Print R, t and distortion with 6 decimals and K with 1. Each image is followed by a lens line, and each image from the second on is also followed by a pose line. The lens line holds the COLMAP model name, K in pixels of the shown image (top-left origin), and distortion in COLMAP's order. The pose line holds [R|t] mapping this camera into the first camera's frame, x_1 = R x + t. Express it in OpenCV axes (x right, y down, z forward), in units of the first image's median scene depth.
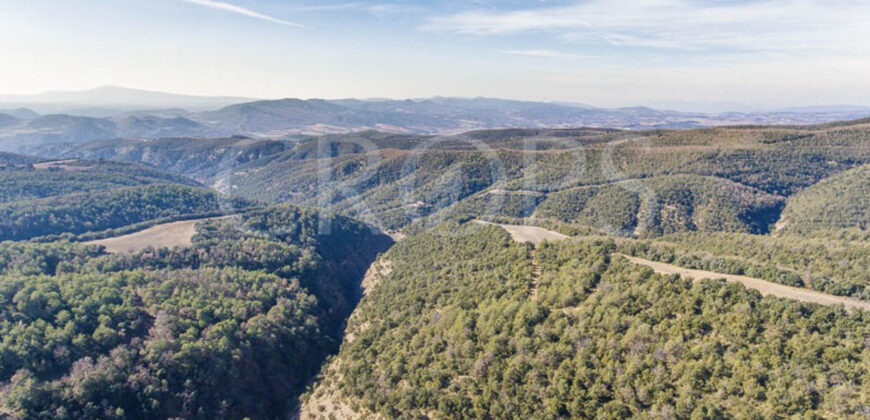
lens RADIAL K [[526.3, 0, 437.0], [0, 526.3, 214.4], [0, 0, 1]] dist [-0.006826, 0.002841]
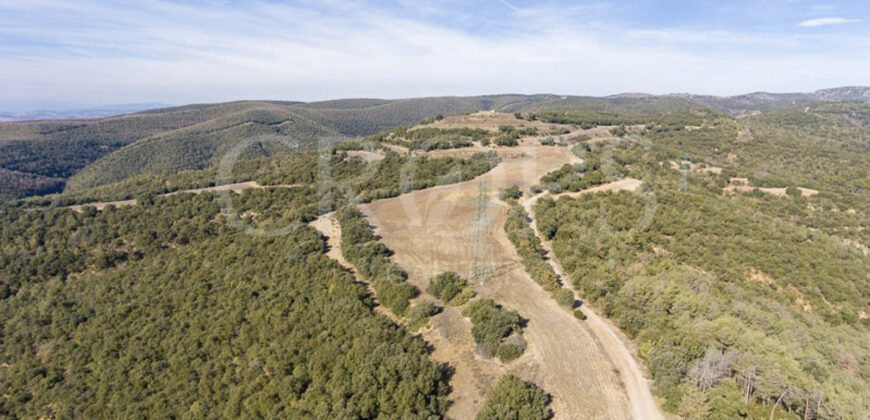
lens RADIAL K [[526.3, 0, 440.3], [0, 526.3, 204.8], [0, 0, 1]] dist [-0.006826, 0.002841]
pose [[0.416718, -0.169280, 0.893135, -0.027428], [0.181412, 0.978231, 0.100766, 0.053370], [-0.890750, 0.120035, 0.438356, -0.212667]]
